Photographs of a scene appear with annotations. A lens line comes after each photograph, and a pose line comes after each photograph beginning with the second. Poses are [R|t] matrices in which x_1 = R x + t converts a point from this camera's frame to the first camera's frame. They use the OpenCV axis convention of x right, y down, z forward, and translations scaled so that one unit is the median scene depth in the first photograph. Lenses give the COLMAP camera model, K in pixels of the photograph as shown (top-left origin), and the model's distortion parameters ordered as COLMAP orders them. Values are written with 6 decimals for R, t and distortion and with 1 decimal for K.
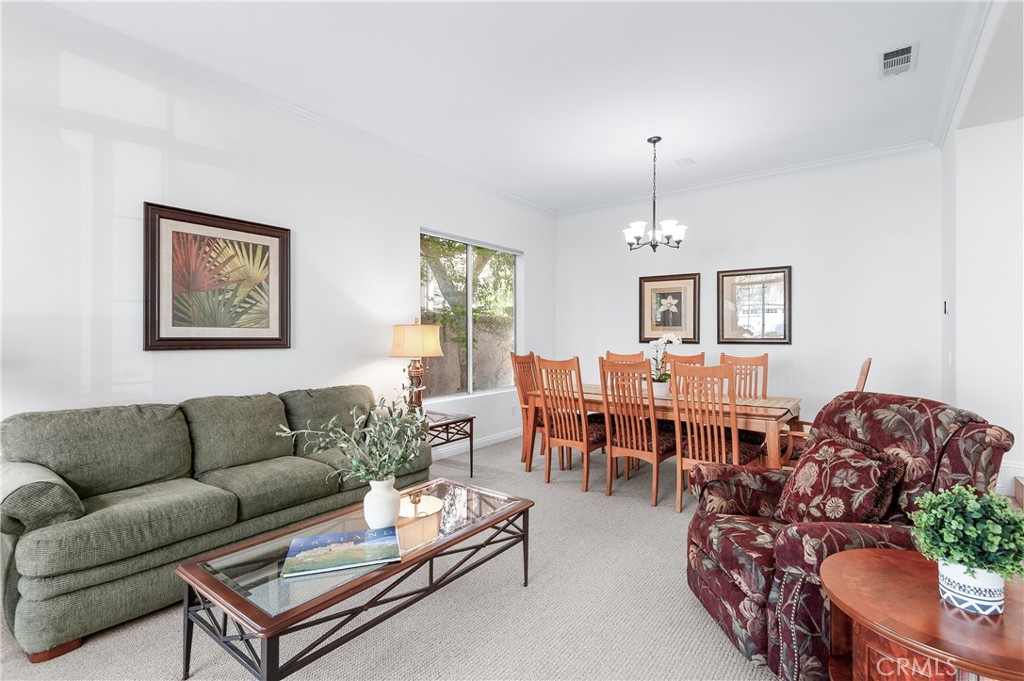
lens RADIAL K [[477.5, 0, 512.0], [0, 477.5, 340.5], [0, 0, 1]] dist [0.009120, -0.001263]
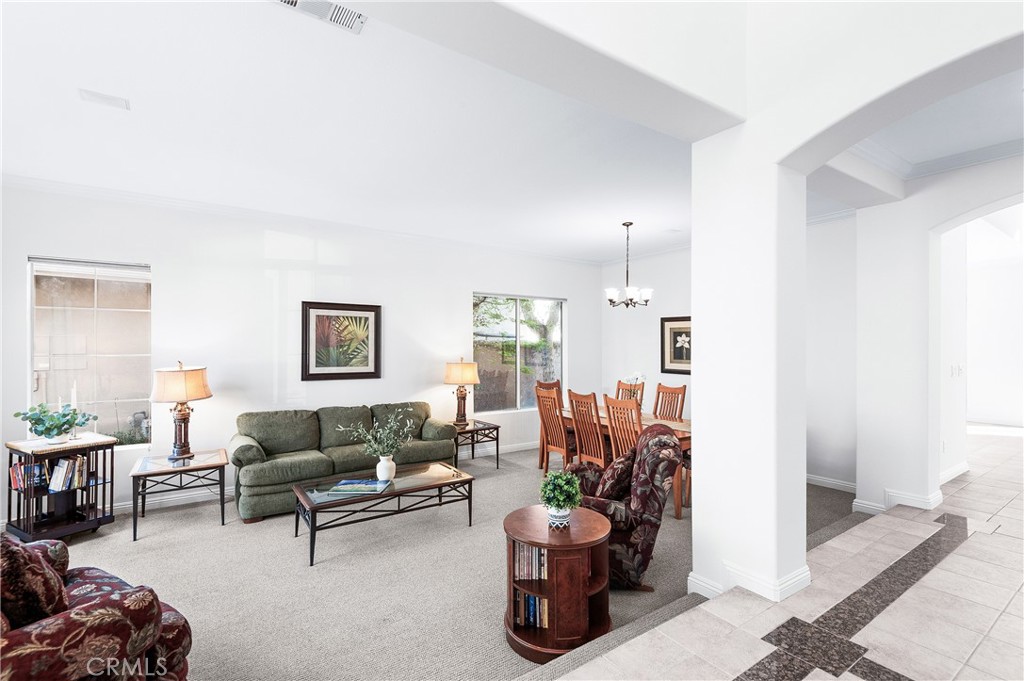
lens RADIAL K [[457.3, 0, 511.1], [0, 457.3, 351.1], [0, 0, 1]] dist [0.030674, -0.000033]
pose [[0.946639, 0.004445, -0.322266, 0.532338], [-0.004441, 0.999990, 0.000745, -0.090907], [0.322266, 0.000726, 0.946649, -0.395117]]
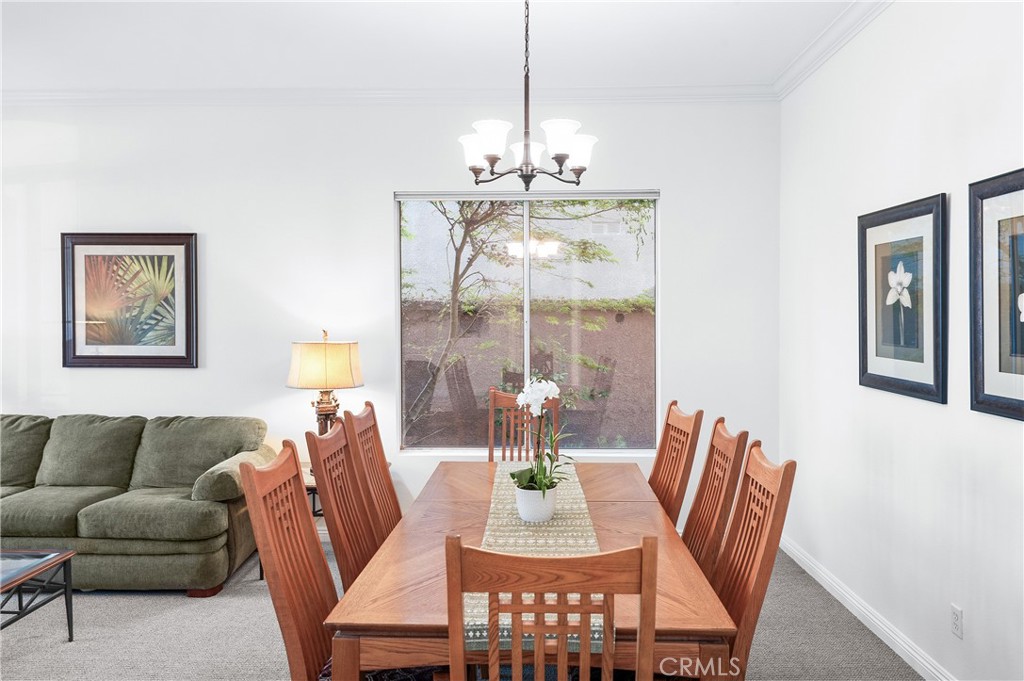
lens RADIAL K [[741.9, 0, 512.0], [0, 741.9, 340.5], [0, 0, 1]] dist [0.004195, 0.002031]
pose [[0.578472, 0.025087, -0.815316, 1.132895], [-0.007503, 0.999648, 0.025435, -0.084351], [0.815668, -0.008596, 0.578457, 0.779428]]
